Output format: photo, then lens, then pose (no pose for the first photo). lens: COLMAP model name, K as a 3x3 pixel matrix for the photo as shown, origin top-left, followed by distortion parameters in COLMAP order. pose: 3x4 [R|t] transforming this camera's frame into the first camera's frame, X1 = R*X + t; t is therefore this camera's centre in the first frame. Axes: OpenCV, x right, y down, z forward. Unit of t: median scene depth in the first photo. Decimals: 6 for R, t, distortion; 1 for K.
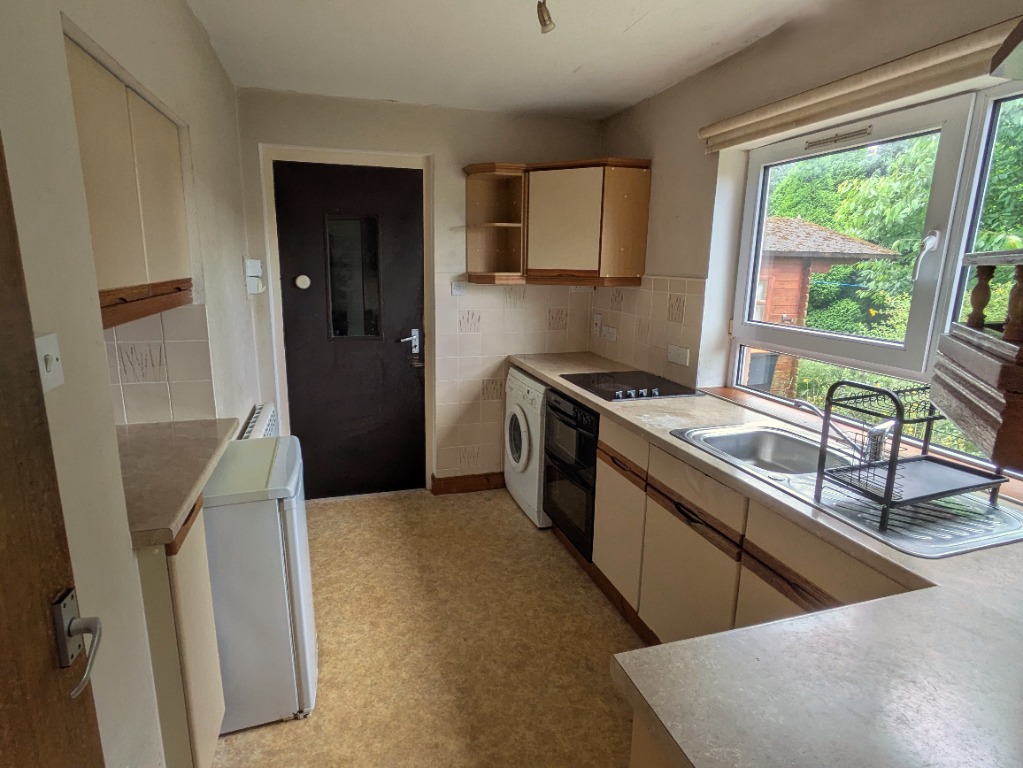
lens RADIAL K [[551.0, 0, 510.0], [0, 551.0, 381.3], [0, 0, 1]] dist [-0.001531, -0.000938]
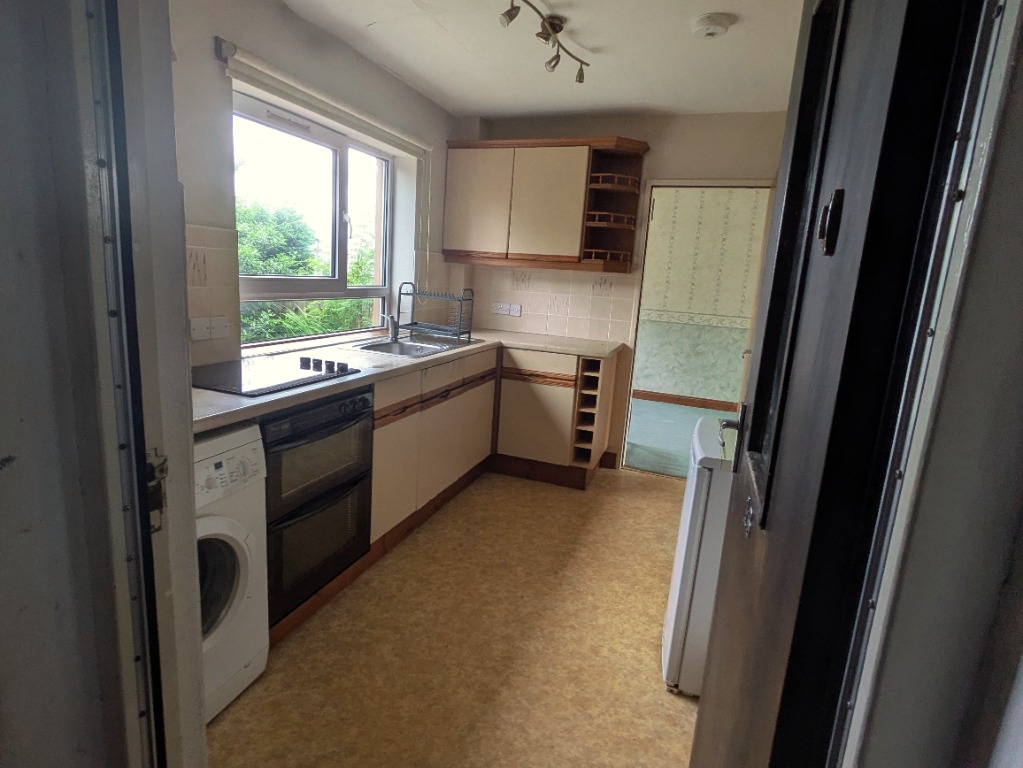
lens RADIAL K [[551.0, 0, 482.5], [0, 551.0, 383.8], [0, 0, 1]] dist [-0.001531, -0.000938]
pose [[-0.763220, -0.188999, 0.617879, -0.578704], [0.063129, 0.929877, 0.362413, -0.279475], [-0.643048, 0.315607, -0.697769, 1.616791]]
